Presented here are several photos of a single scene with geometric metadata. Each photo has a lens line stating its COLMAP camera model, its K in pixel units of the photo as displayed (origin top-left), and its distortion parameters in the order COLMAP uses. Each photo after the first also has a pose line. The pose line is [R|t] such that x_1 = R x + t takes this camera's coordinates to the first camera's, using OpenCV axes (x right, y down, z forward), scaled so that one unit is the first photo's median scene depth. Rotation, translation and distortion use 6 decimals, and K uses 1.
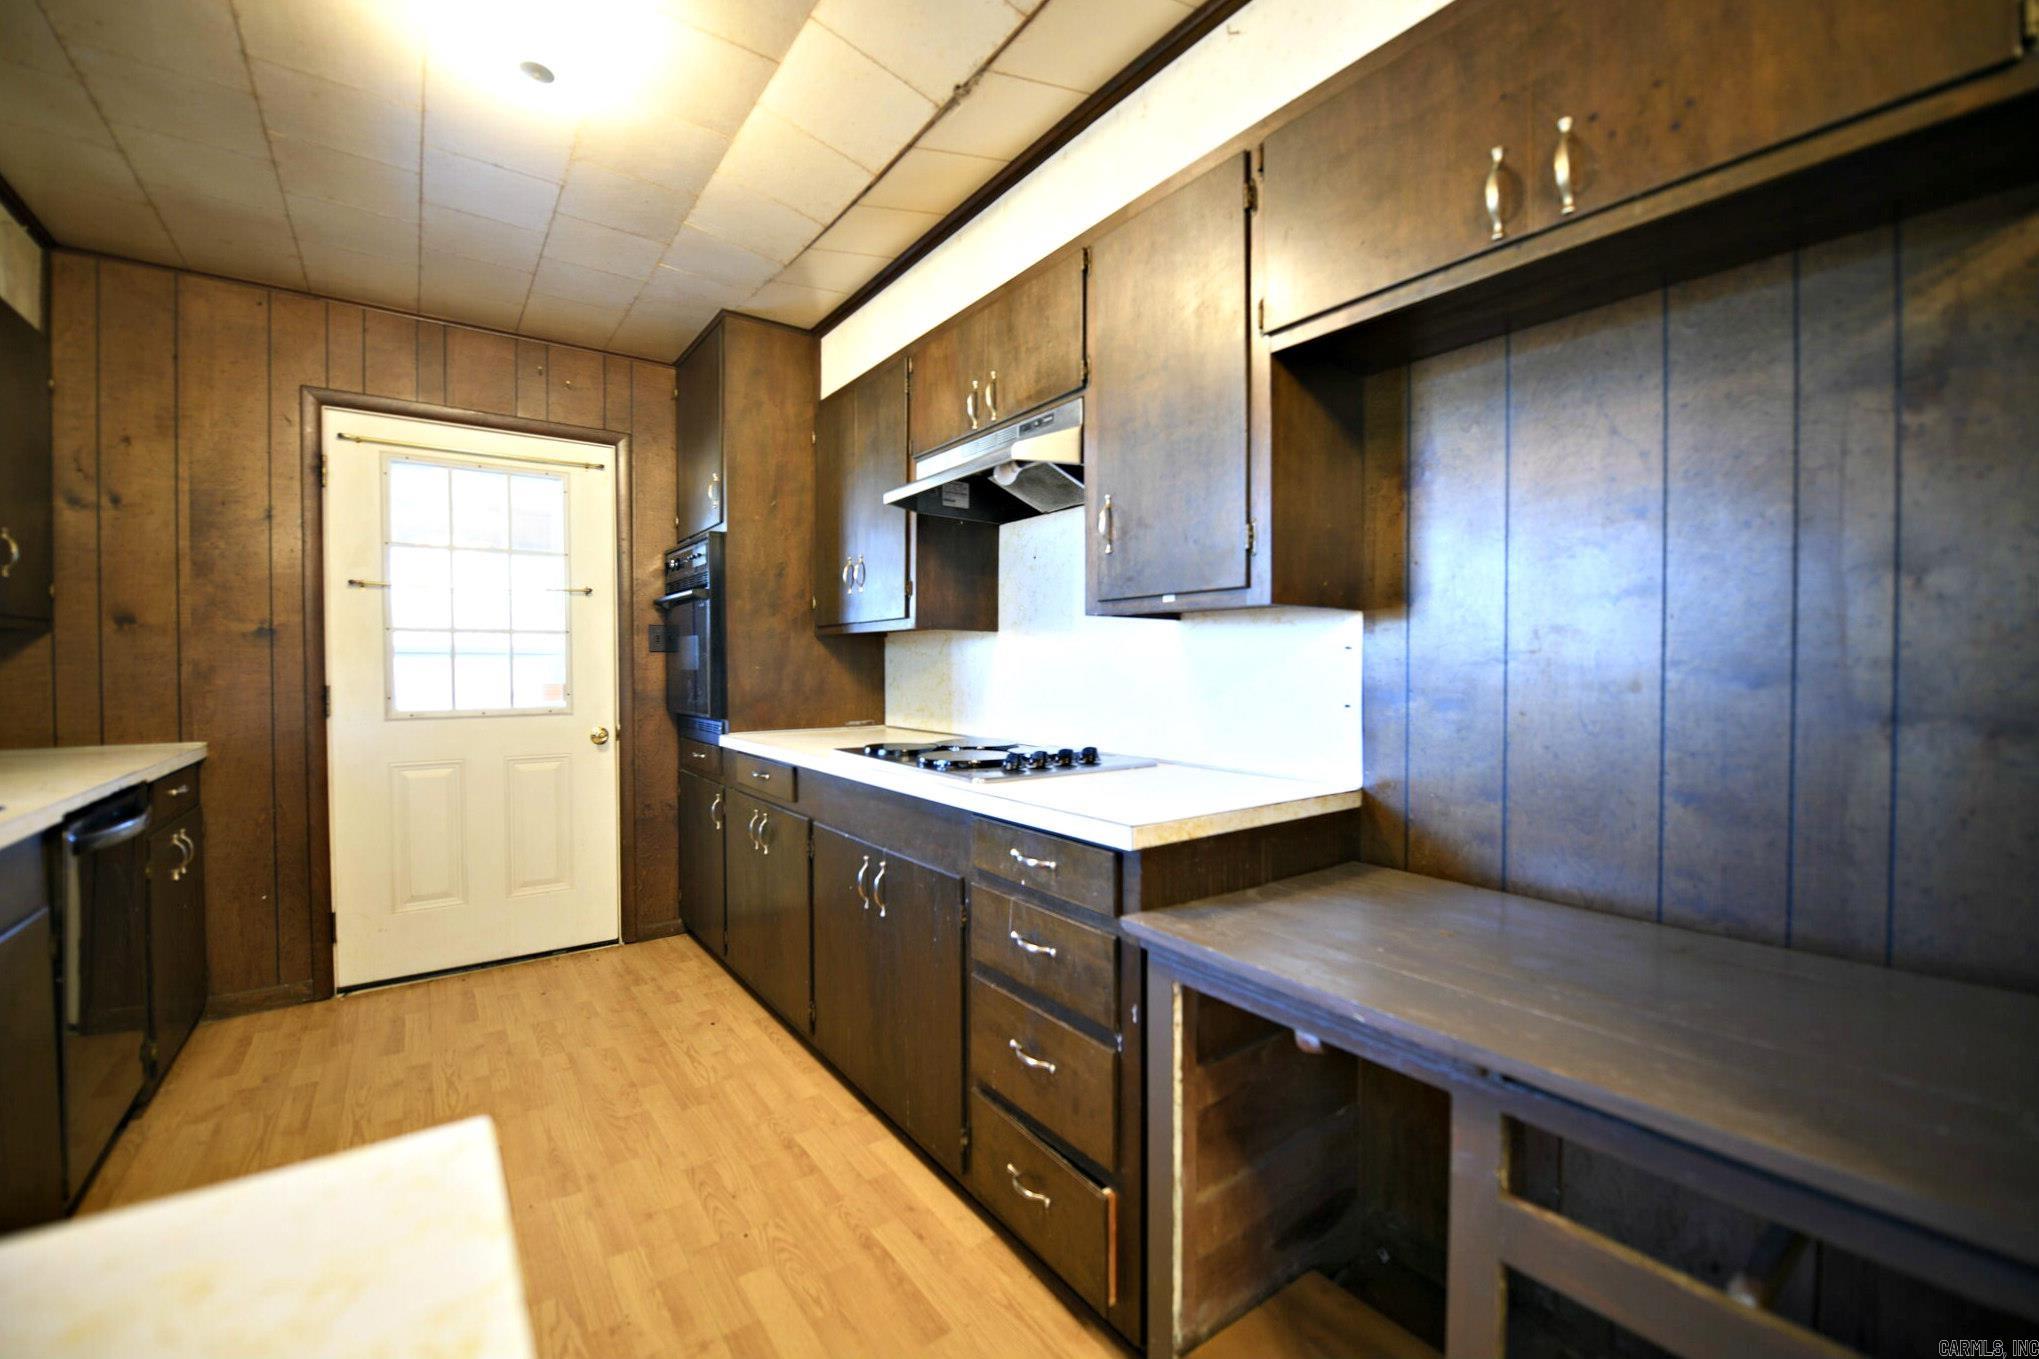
lens RADIAL K [[817.8, 0, 1001.2], [0, 817.8, 676.5], [0, 0, 1]] dist [-0.003208, -0.000690]
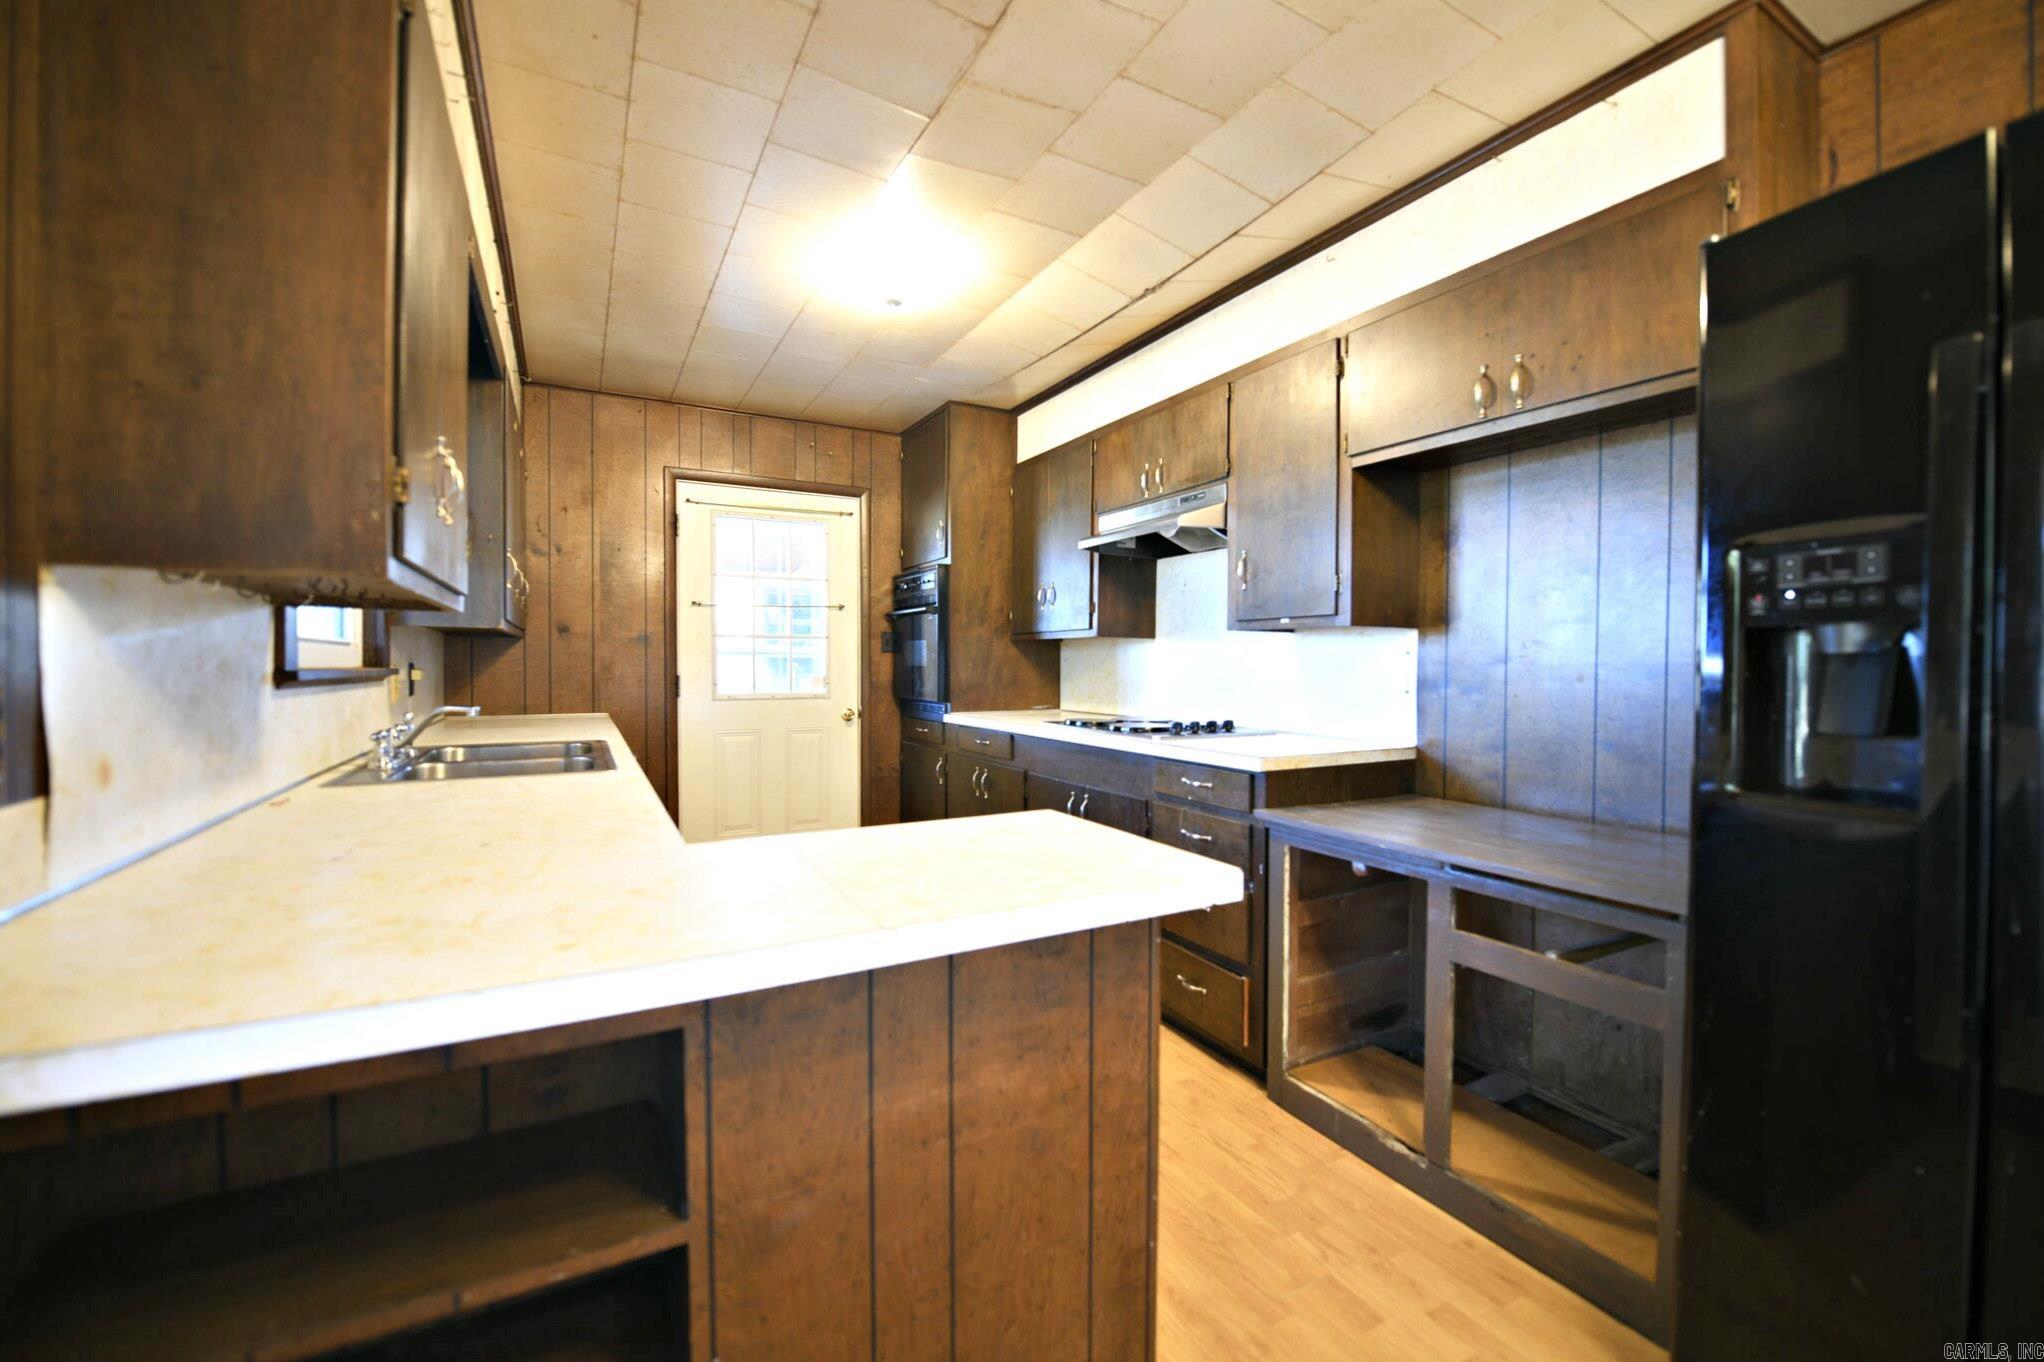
lens RADIAL K [[819.8, 0, 1013.2], [0, 819.8, 679.2], [0, 0, 1]] dist [-0.003208, -0.000690]
pose [[0.992362, 0.007769, -0.123116, -0.103655], [-0.007200, 0.999961, 0.005068, 0.010071], [0.123150, -0.004143, 0.992379, -0.551206]]
